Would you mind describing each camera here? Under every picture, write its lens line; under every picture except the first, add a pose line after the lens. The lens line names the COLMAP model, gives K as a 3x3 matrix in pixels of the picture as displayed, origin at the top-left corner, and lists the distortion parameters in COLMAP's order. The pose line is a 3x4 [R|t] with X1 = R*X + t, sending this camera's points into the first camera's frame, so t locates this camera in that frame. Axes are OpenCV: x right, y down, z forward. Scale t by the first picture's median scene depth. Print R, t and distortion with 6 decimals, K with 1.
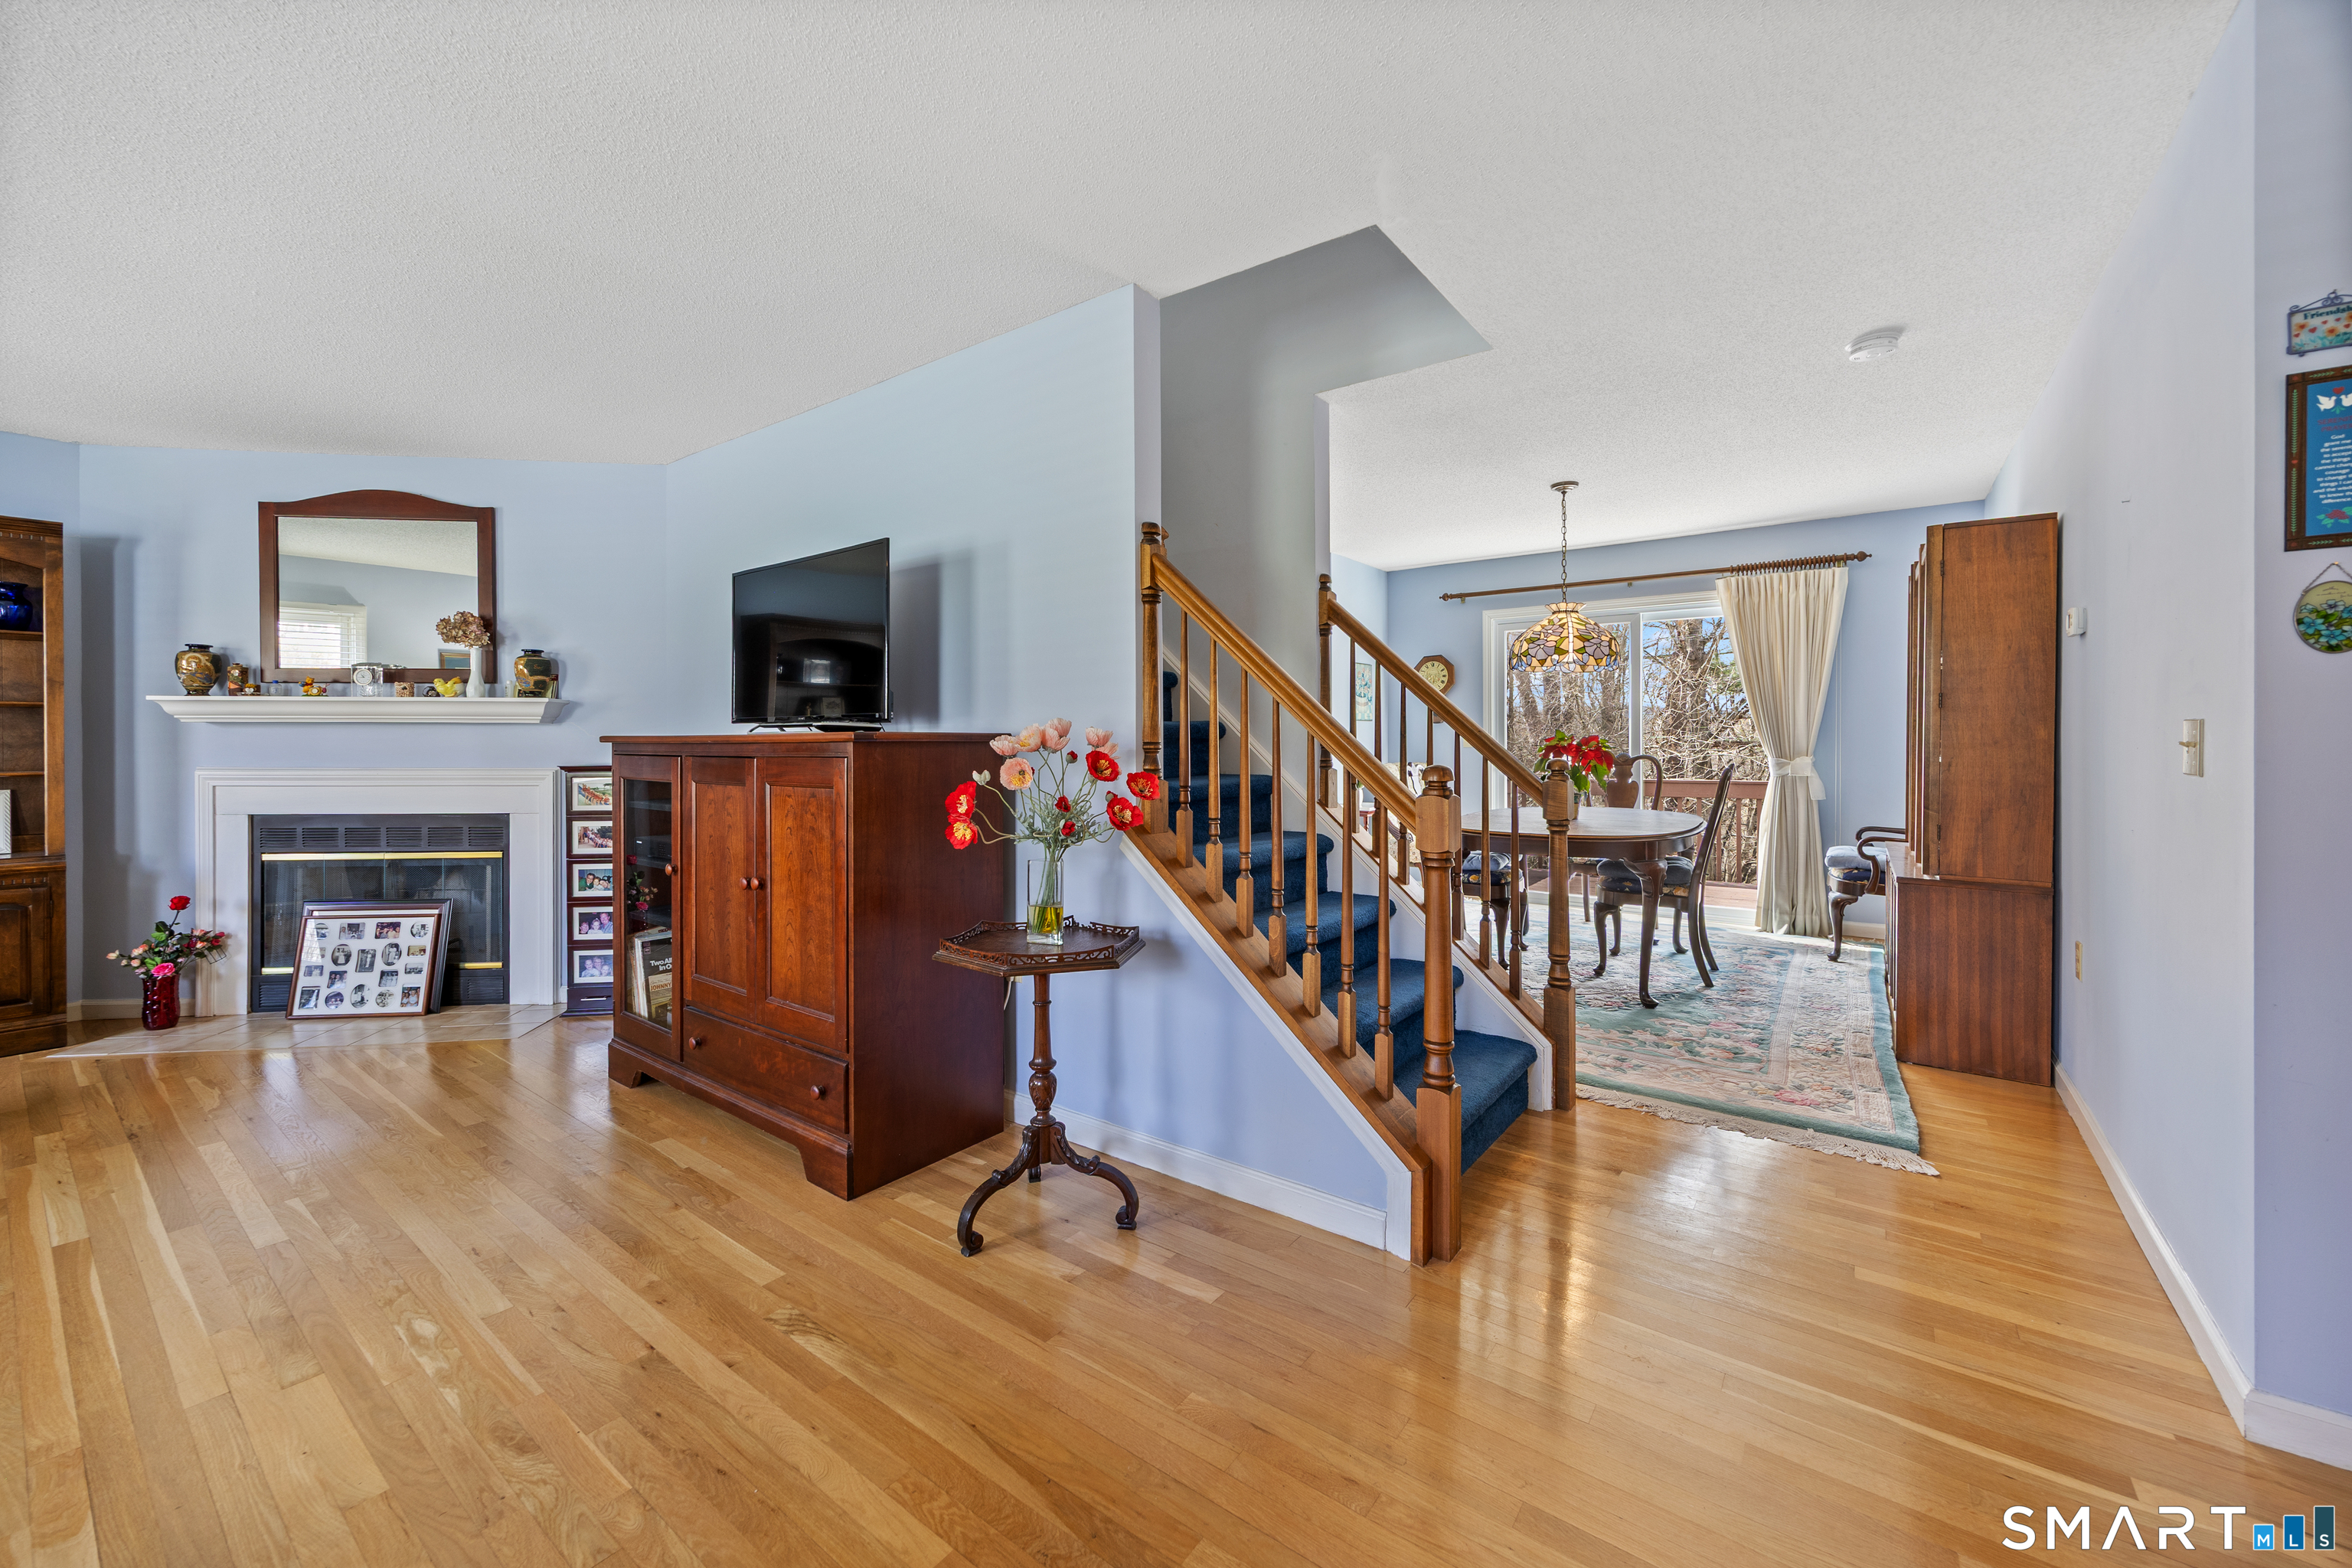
lens RADIAL K [[914.9, 0, 1176.2], [0, 914.9, 742.1], [0, 0, 1]] dist [-0.000224, -0.000176]
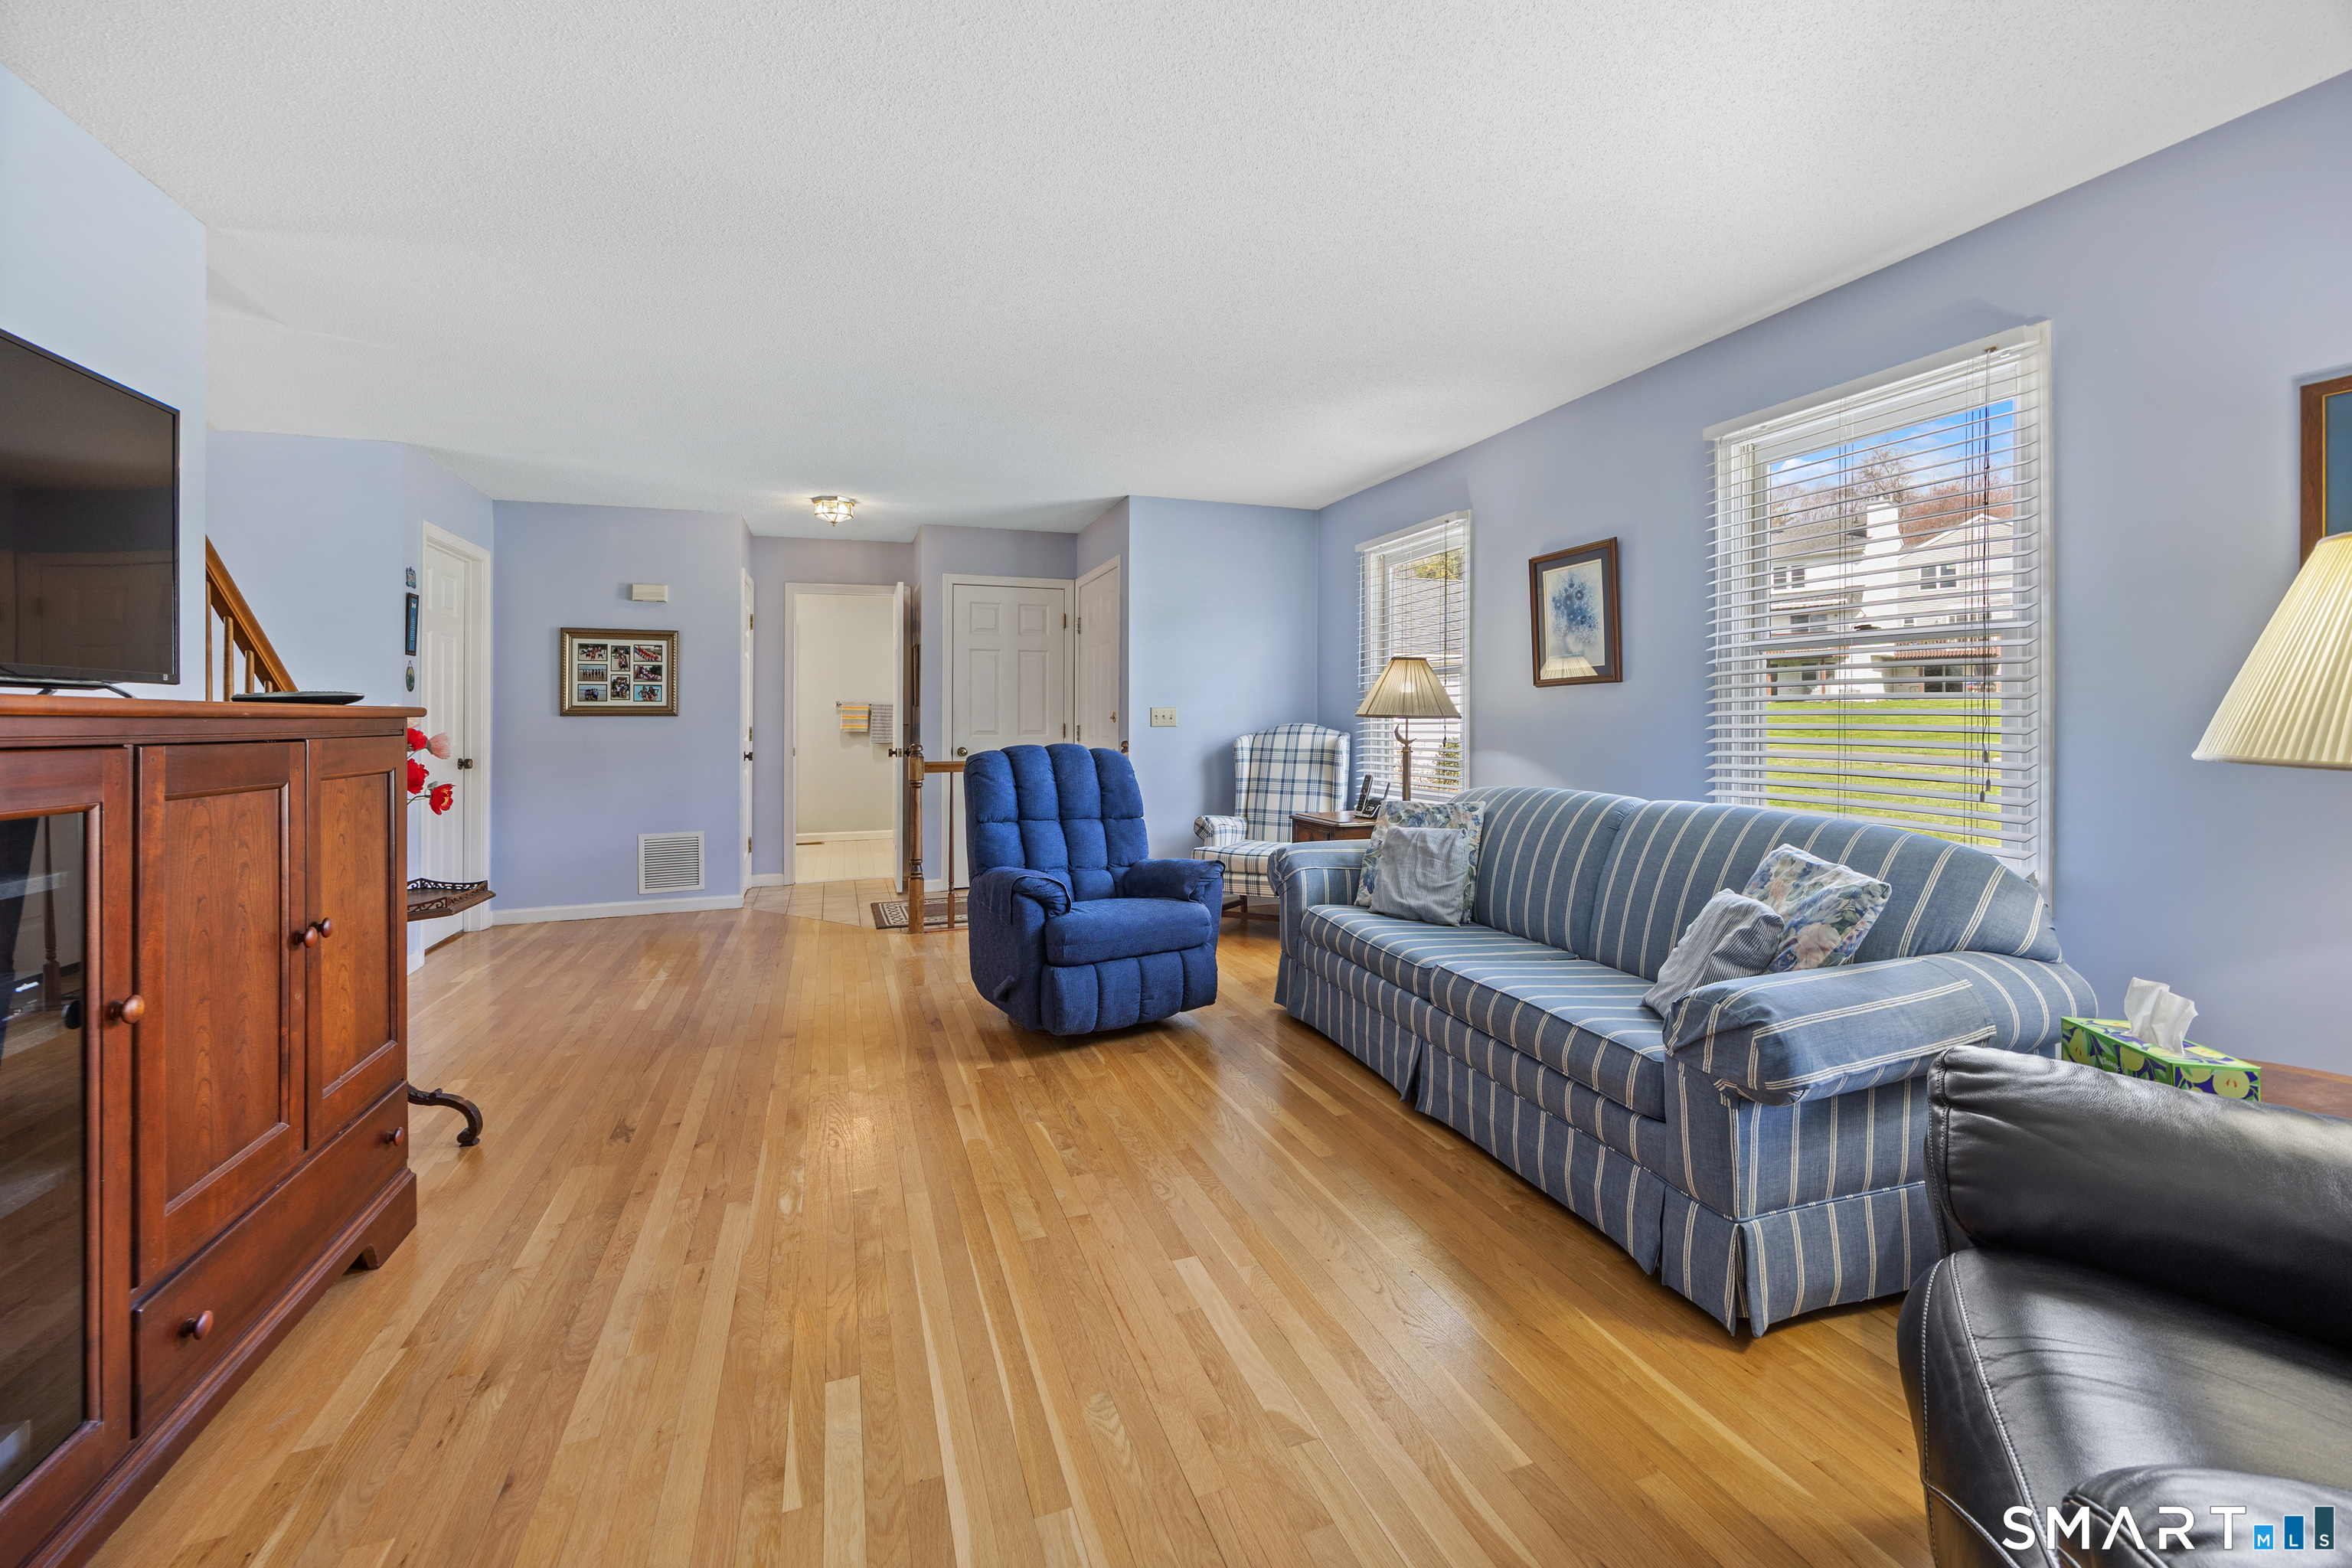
lens RADIAL K [[940.0, 0, 1166.5], [0, 940.0, 707.2], [0, 0, 1]] dist [0.000932, 0.000312]
pose [[-0.835353, 0.019359, 0.549373, -0.893493], [0.014791, 0.999809, -0.012742, 0.007383], [-0.549515, -0.002518, -0.835480, 0.815526]]
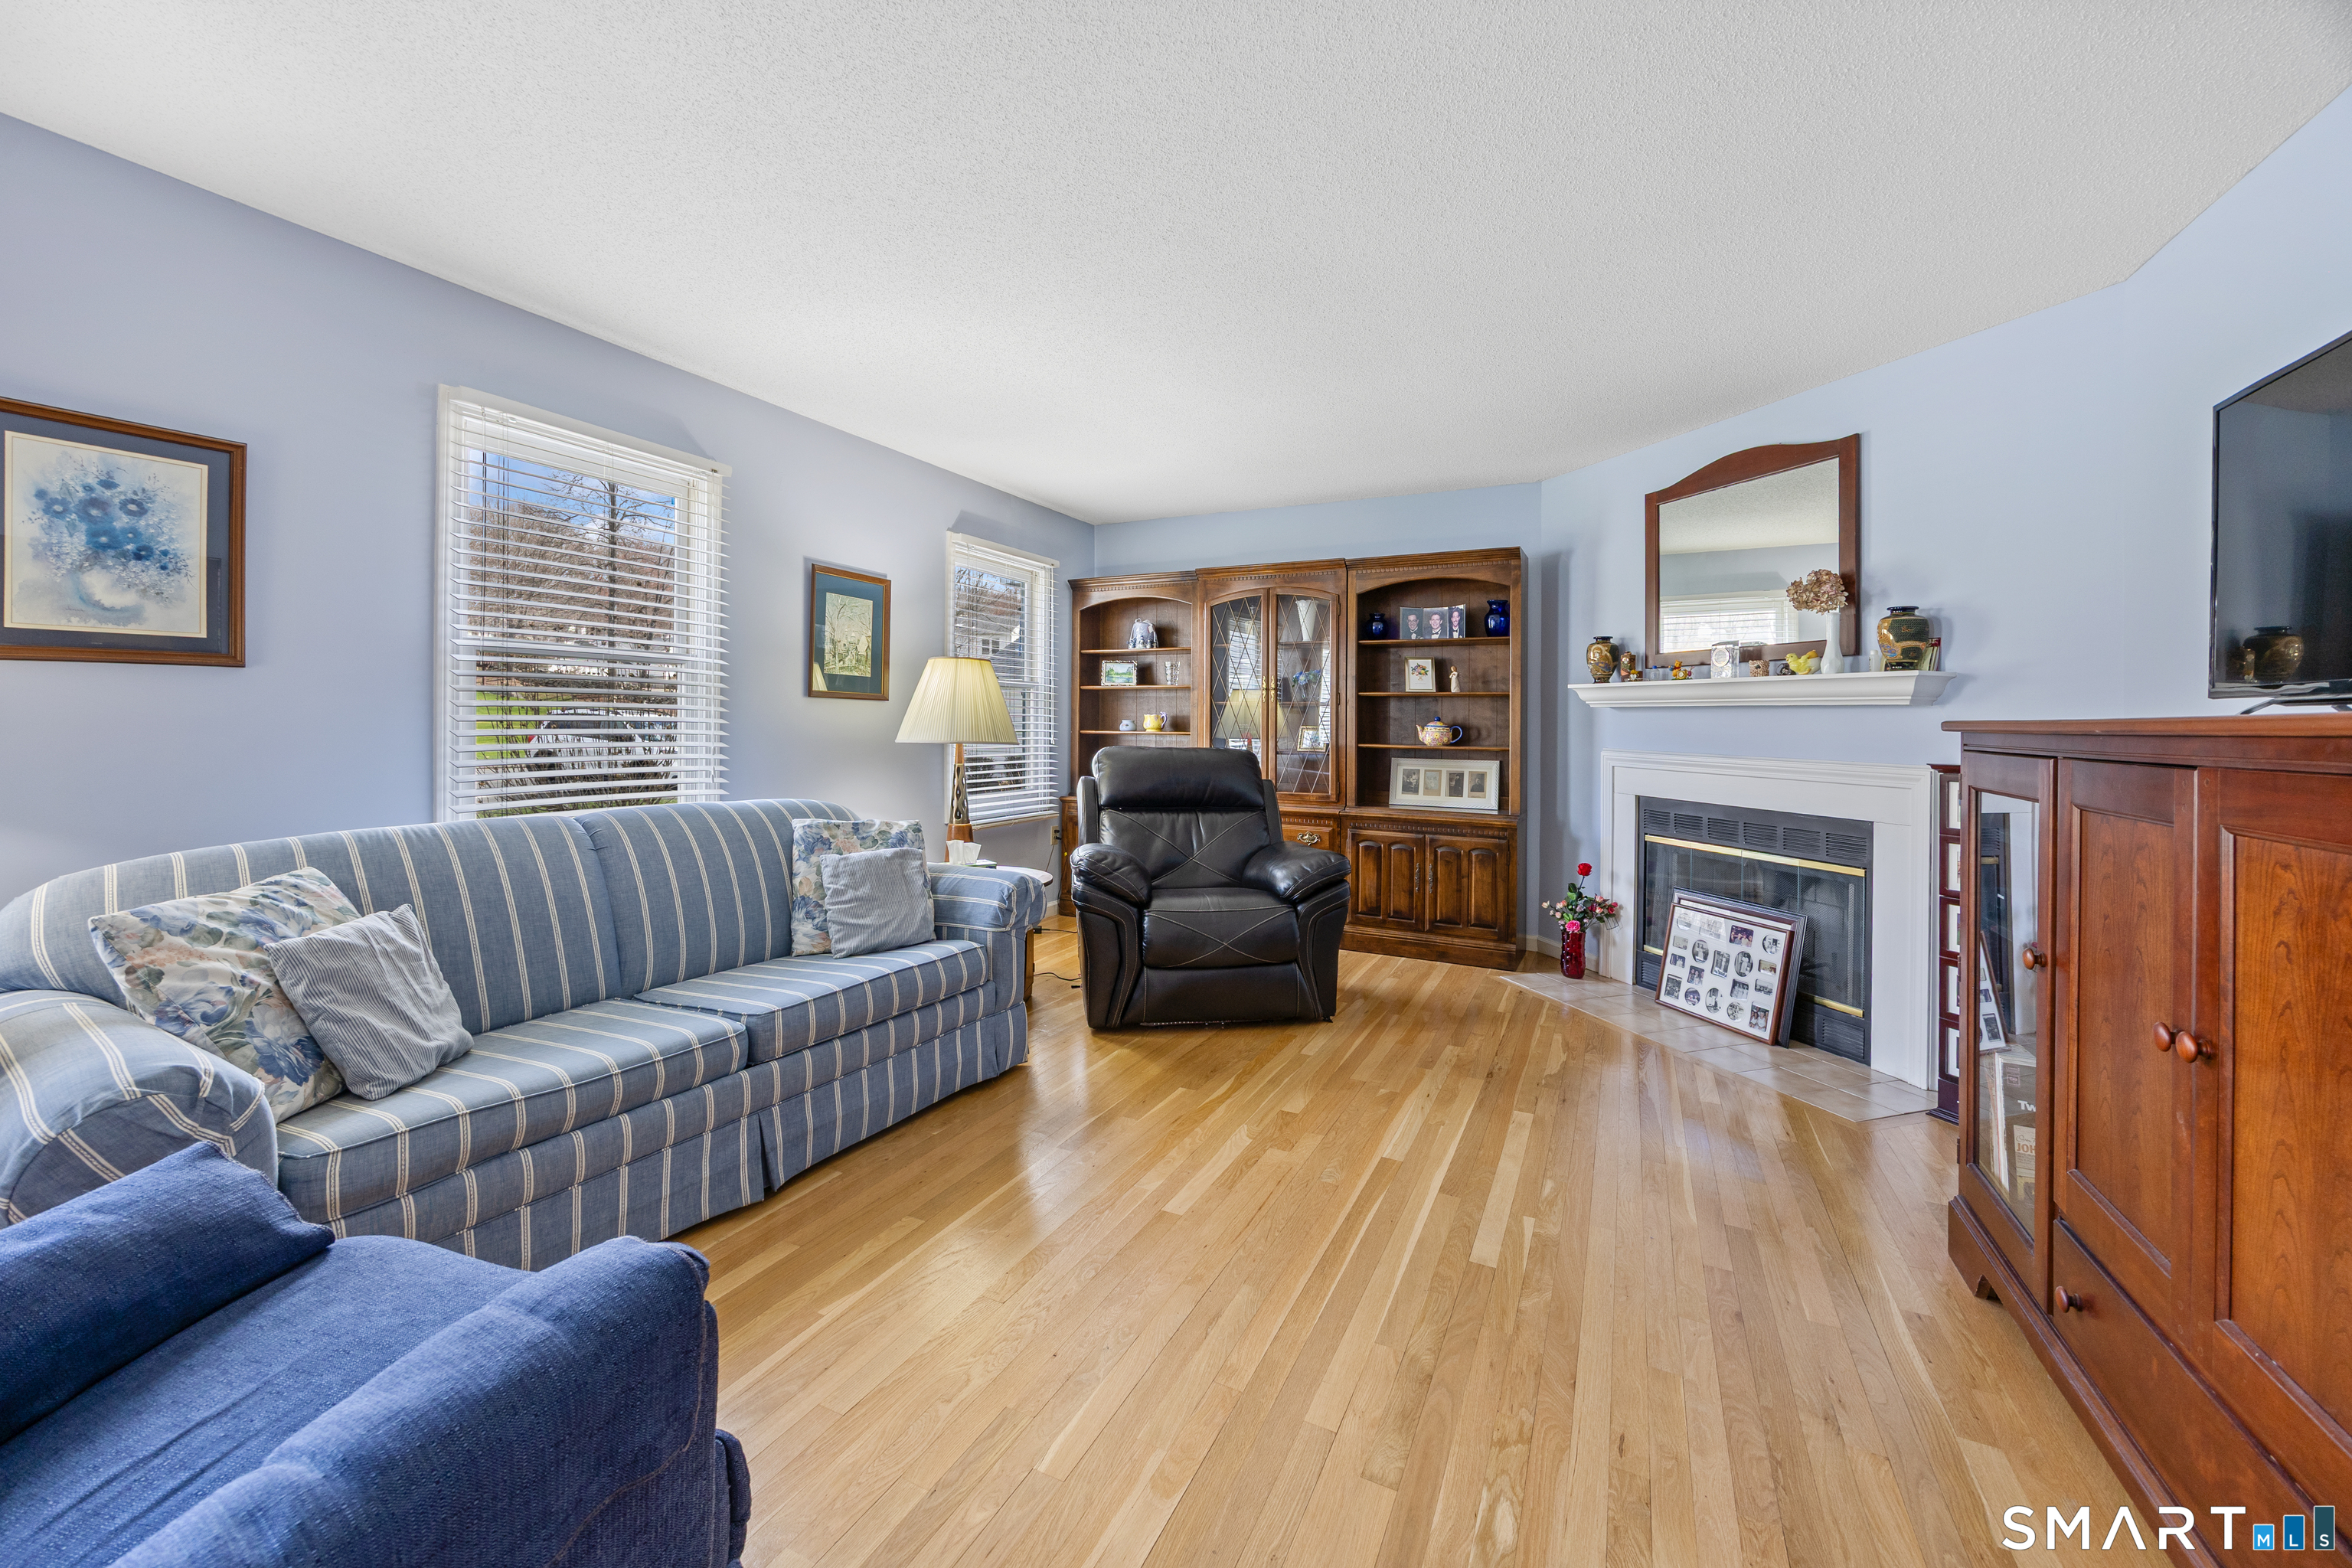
lens RADIAL K [[926.3, 0, 1165.7], [0, 926.3, 716.6], [0, 0, 1]] dist [-0.000973, 0.000065]
pose [[0.181669, 0.000275, -0.983360, -0.067481], [-0.016502, 0.999860, -0.002769, 0.000907], [0.983221, 0.016731, 0.181648, 0.275322]]
